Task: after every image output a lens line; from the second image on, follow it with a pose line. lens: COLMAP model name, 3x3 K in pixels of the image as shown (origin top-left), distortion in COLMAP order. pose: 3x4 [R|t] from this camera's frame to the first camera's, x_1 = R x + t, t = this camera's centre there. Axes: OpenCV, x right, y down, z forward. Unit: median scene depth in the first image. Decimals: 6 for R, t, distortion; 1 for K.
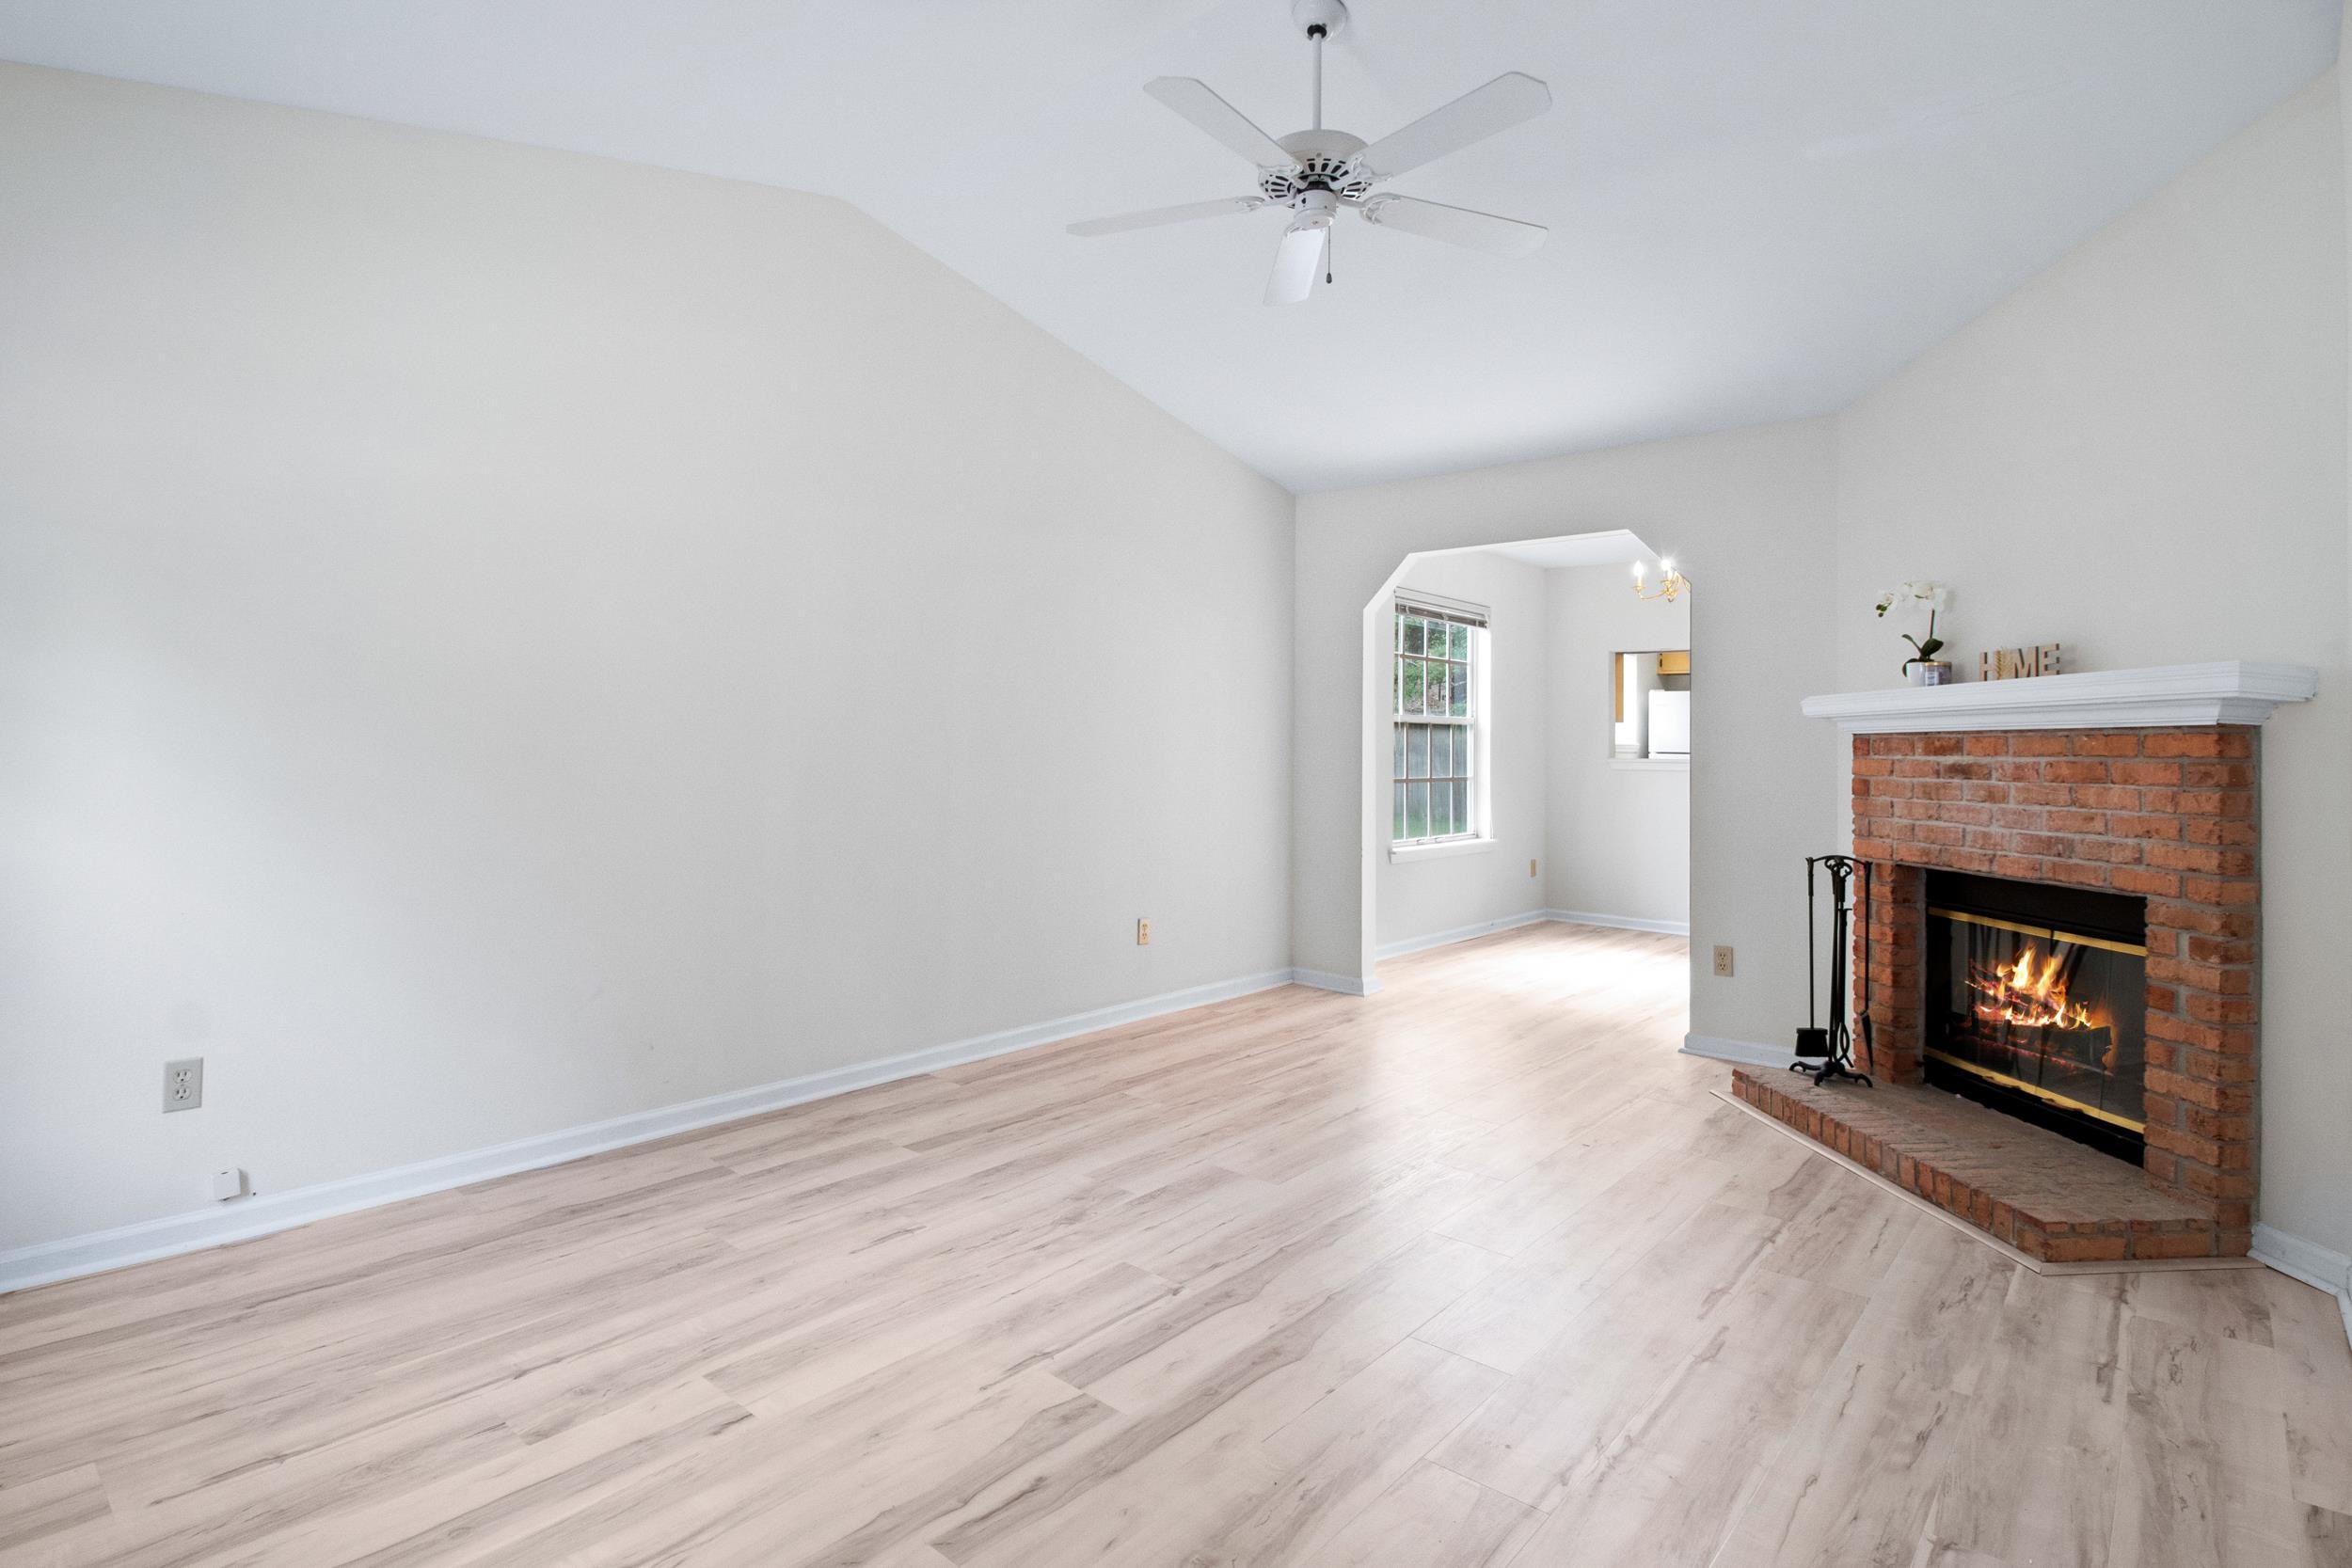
lens RADIAL K [[1152.3, 0, 1169.7], [0, 1152.3, 711.0], [0, 0, 1]] dist [0.003199, -0.014422]
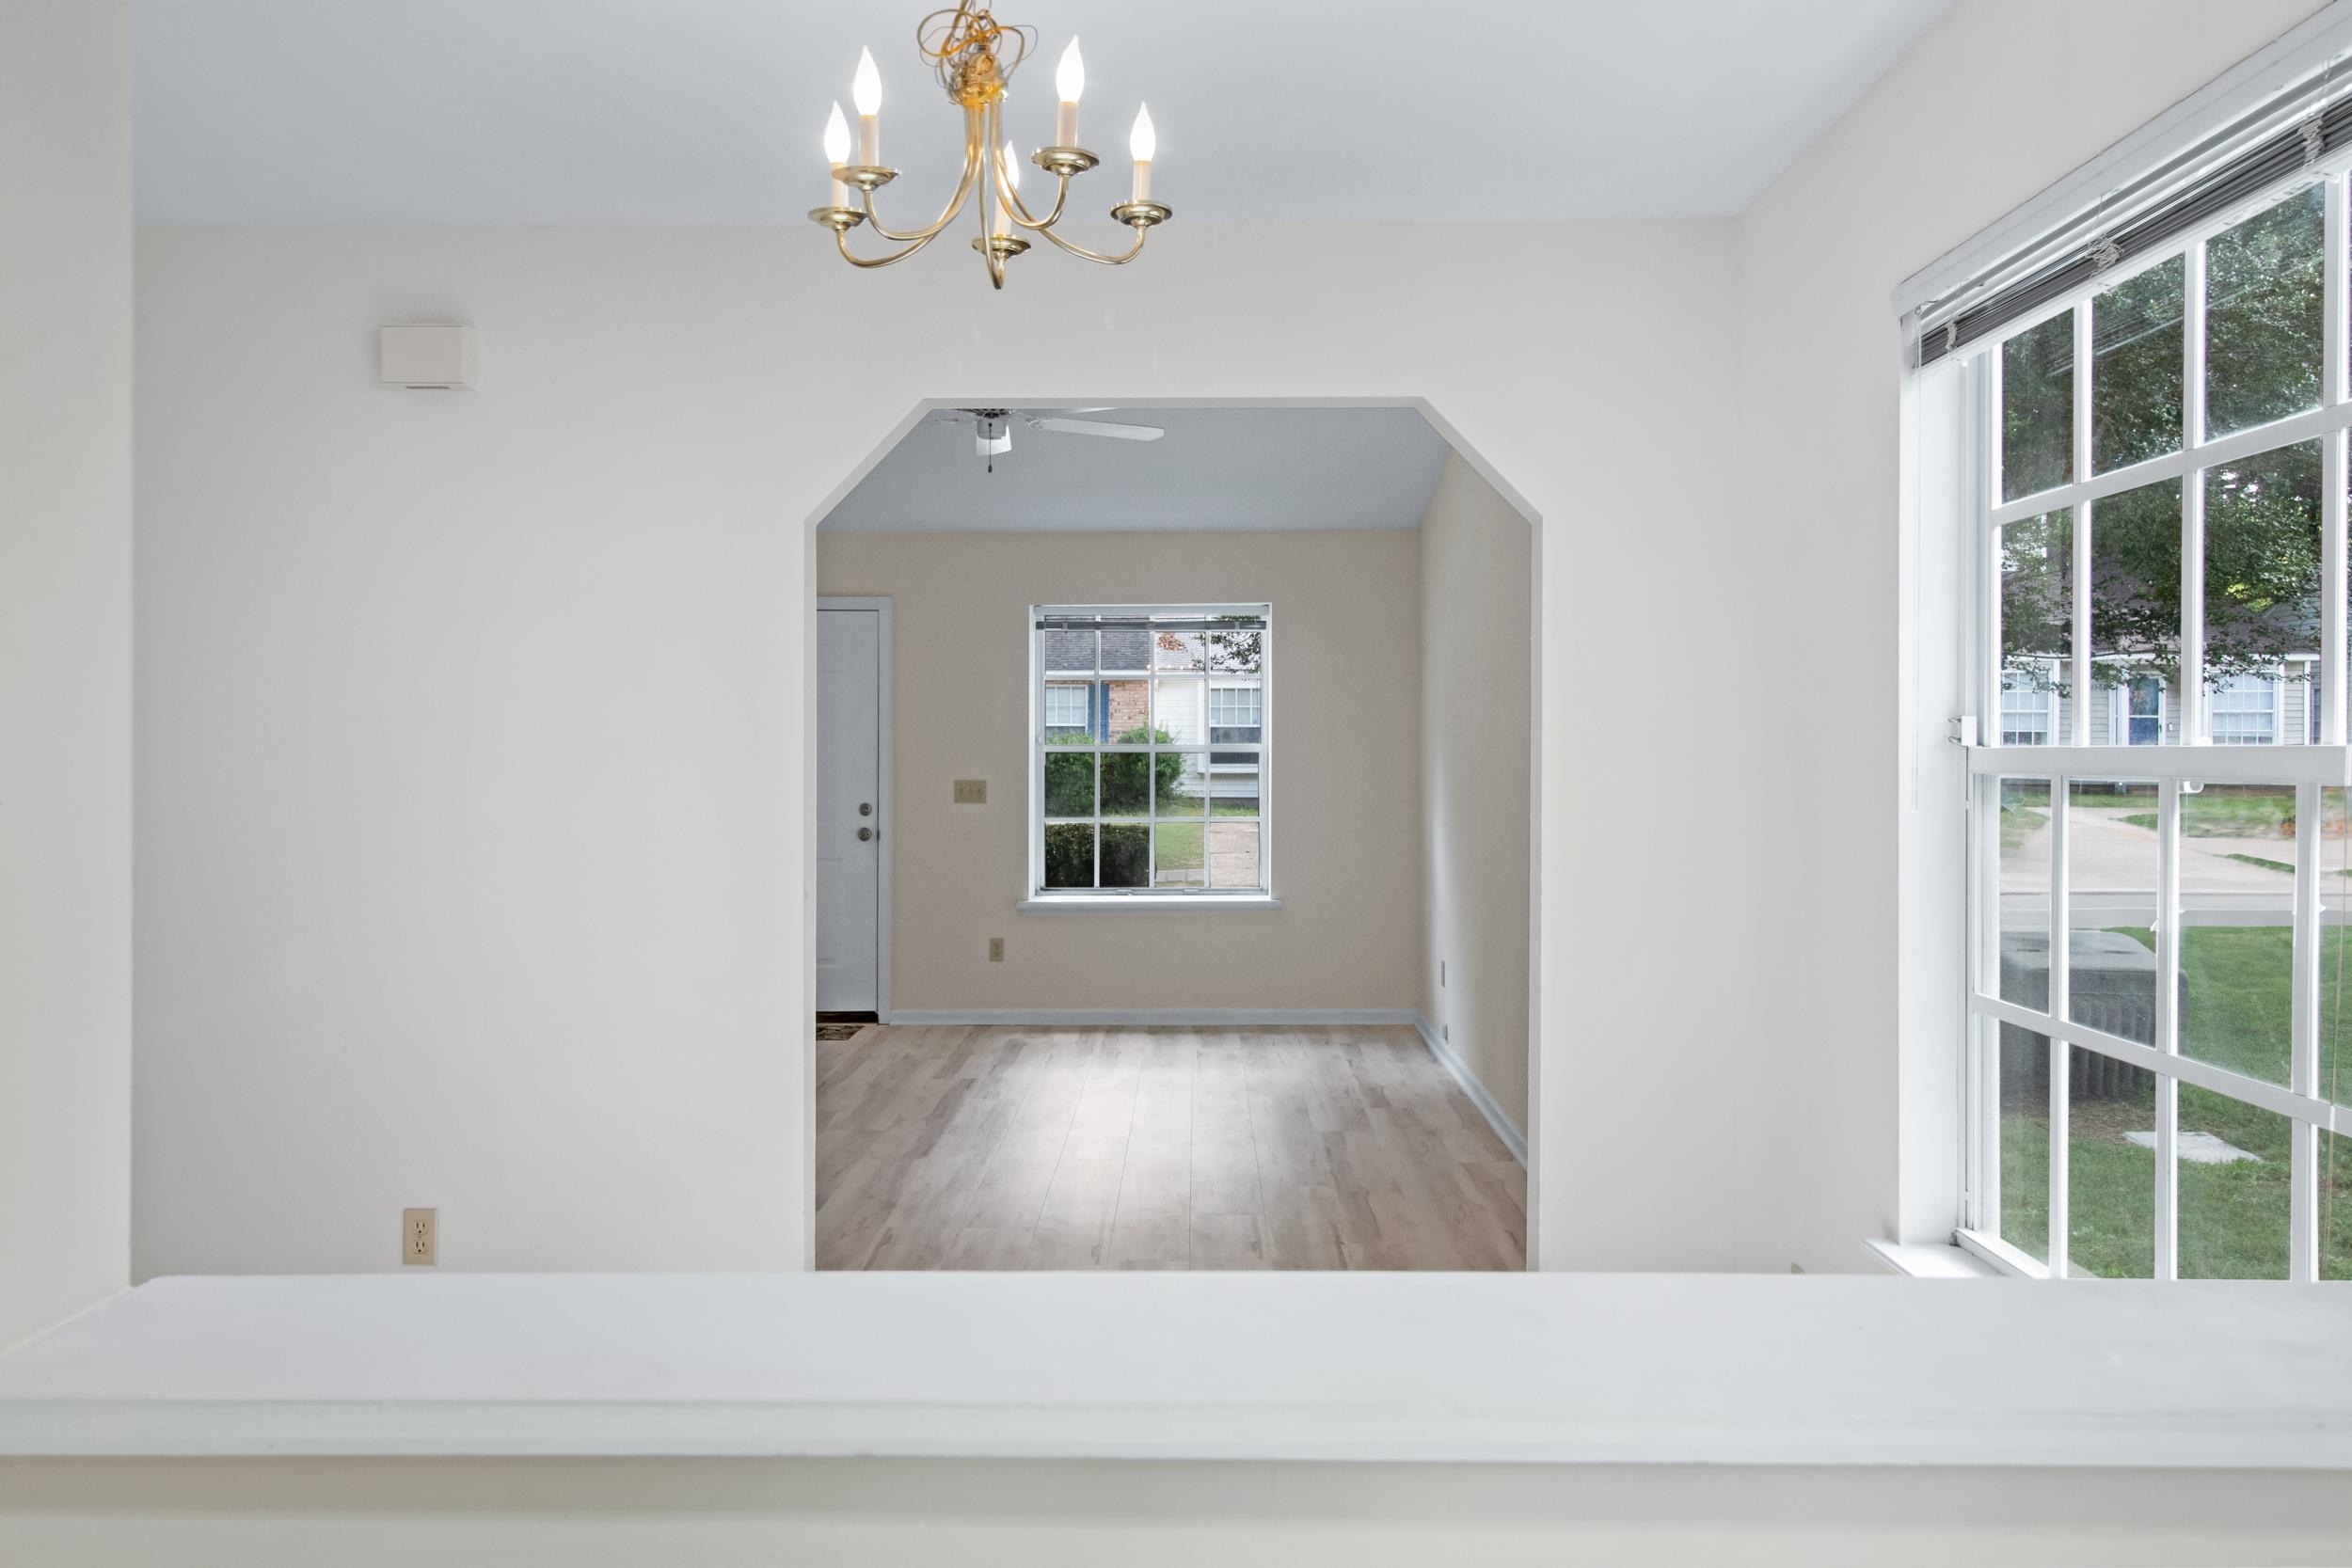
lens RADIAL K [[1884.5, 0, 1176.0], [0, 1884.5, 784.0], [0, 0, 1]] dist [0.051439, -0.000639]
pose [[-0.759081, -0.002957, -0.650989, 1.340647], [0.006416, 0.999907, -0.012023, 0.030919], [0.650965, -0.013303, -0.758992, 2.658008]]
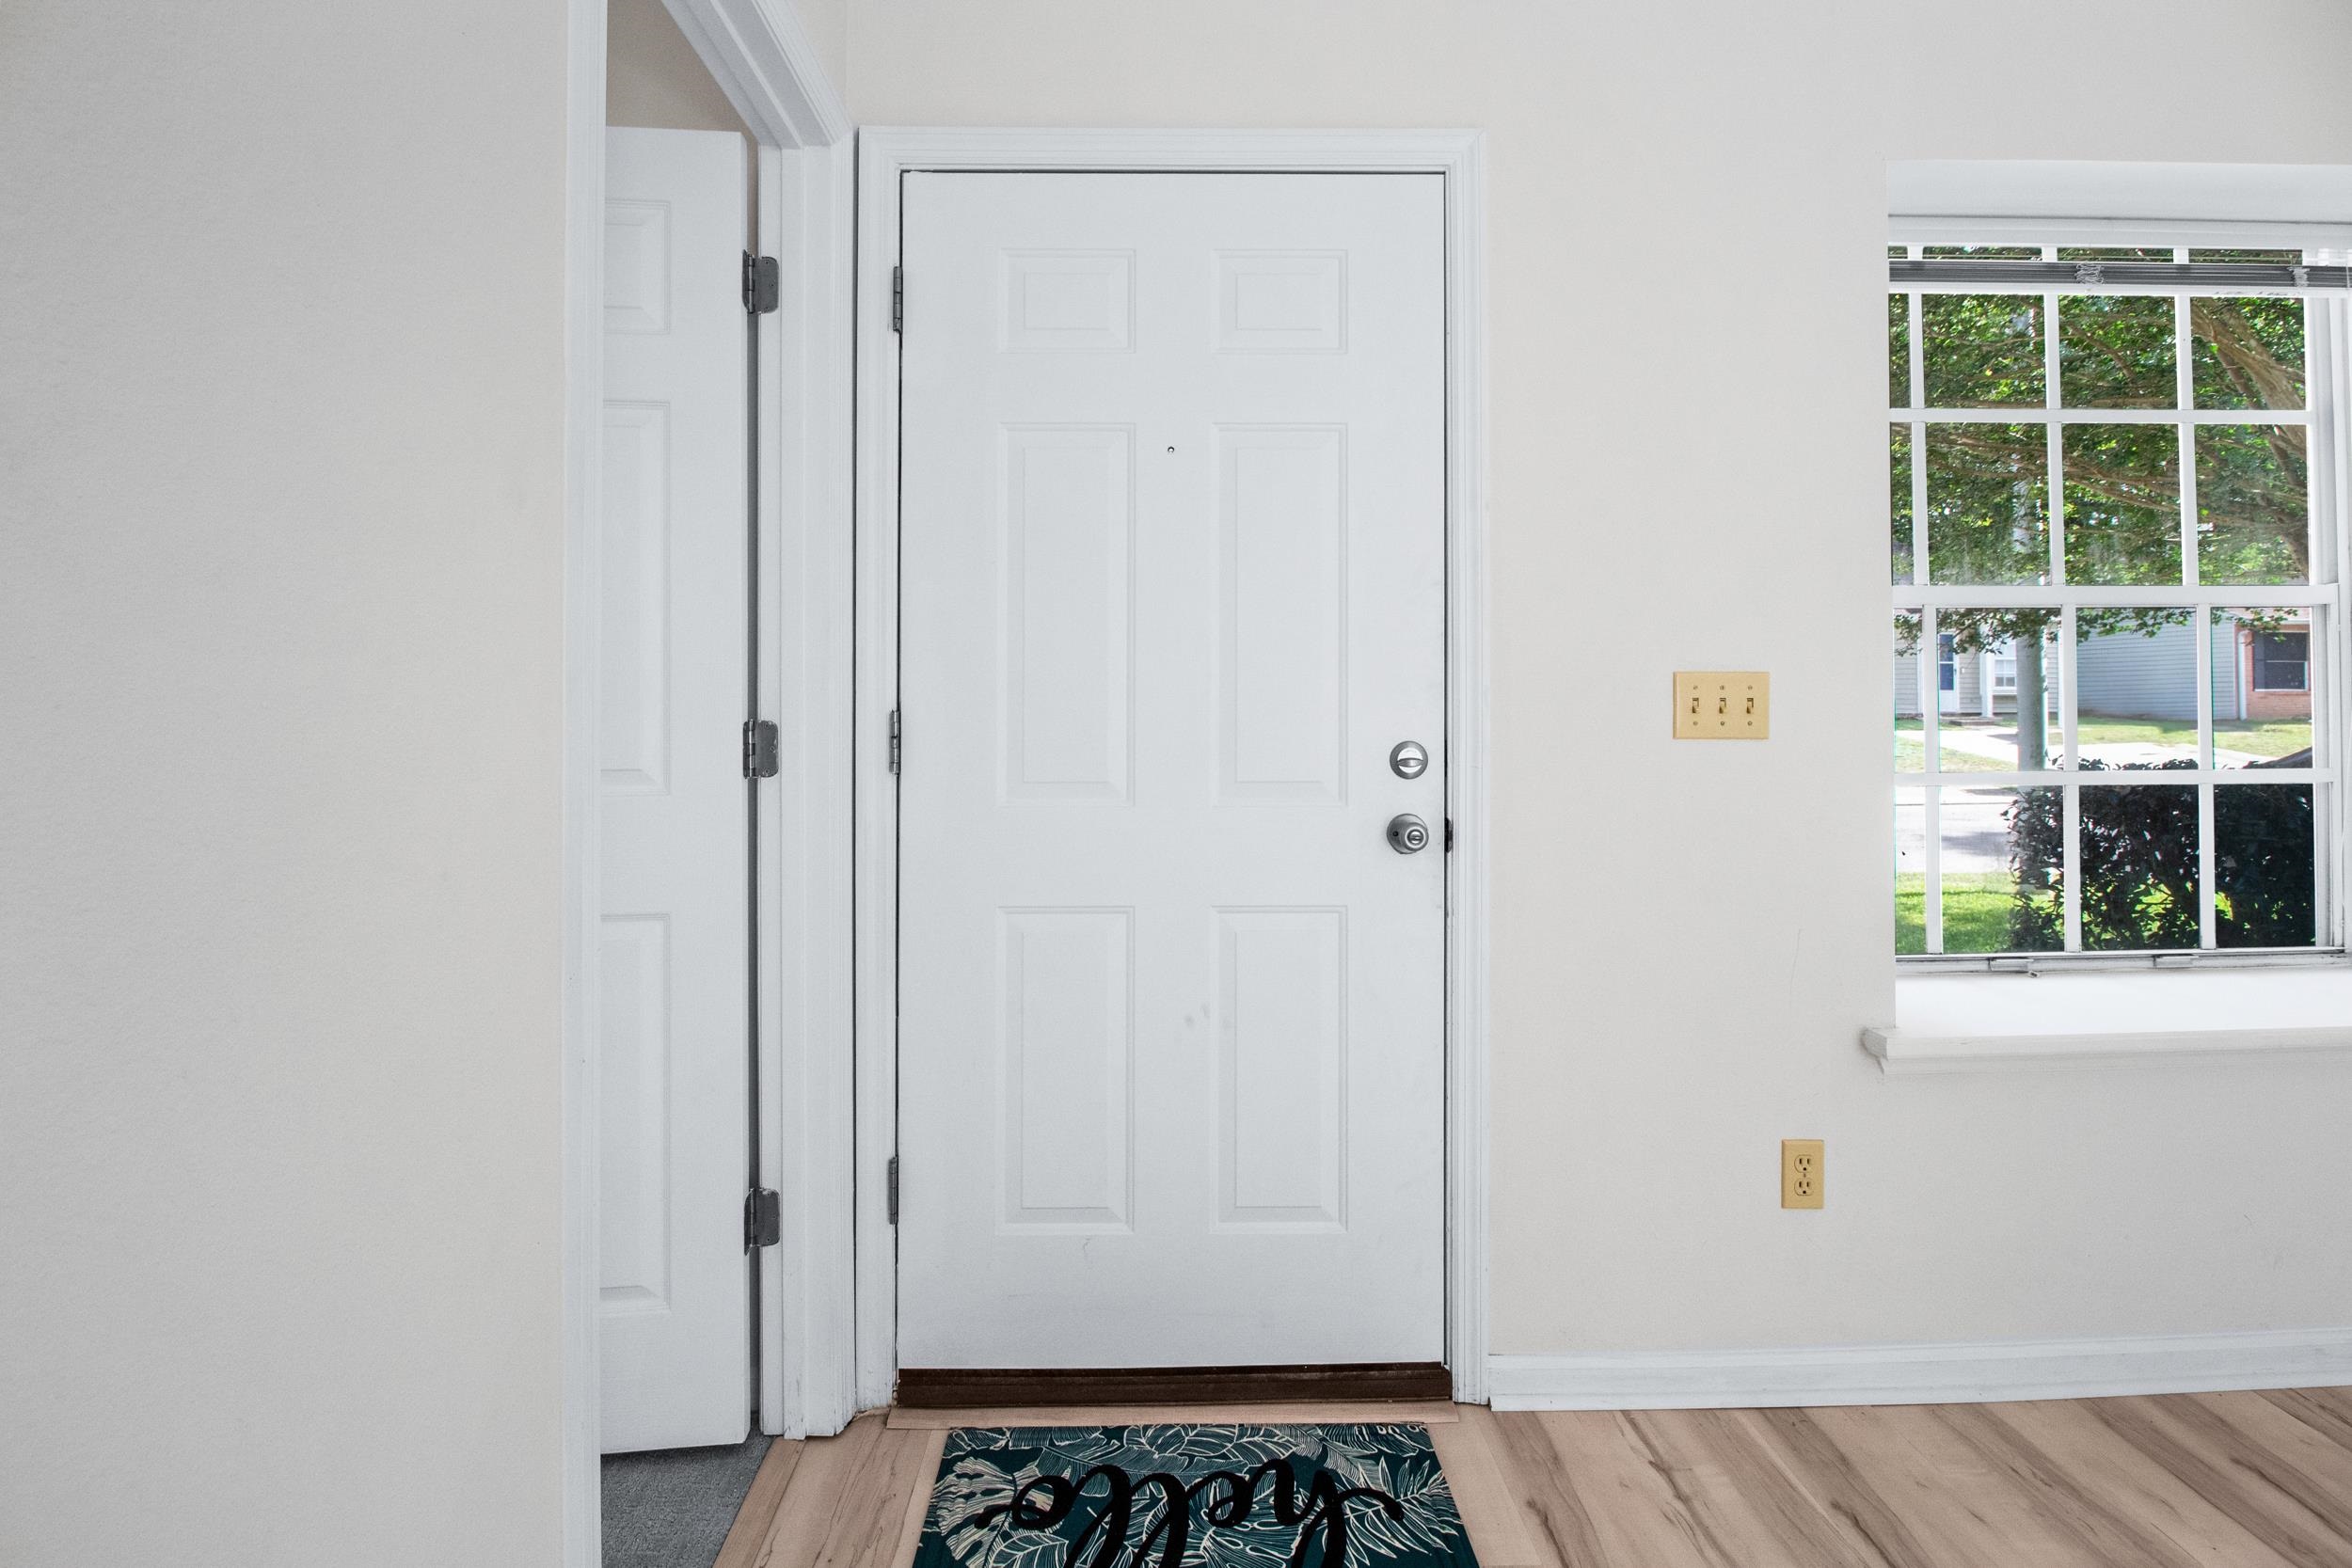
lens RADIAL K [[1152.3, 0, 1169.7], [0, 1152.3, 711.0], [0, 0, 1]] dist [0.003199, -0.014422]
pose [[-0.744198, -0.017731, -0.667723, 0.258456], [0.013649, 0.999035, -0.041741, 0.029475], [0.667819, -0.040177, -0.743238, 0.407648]]
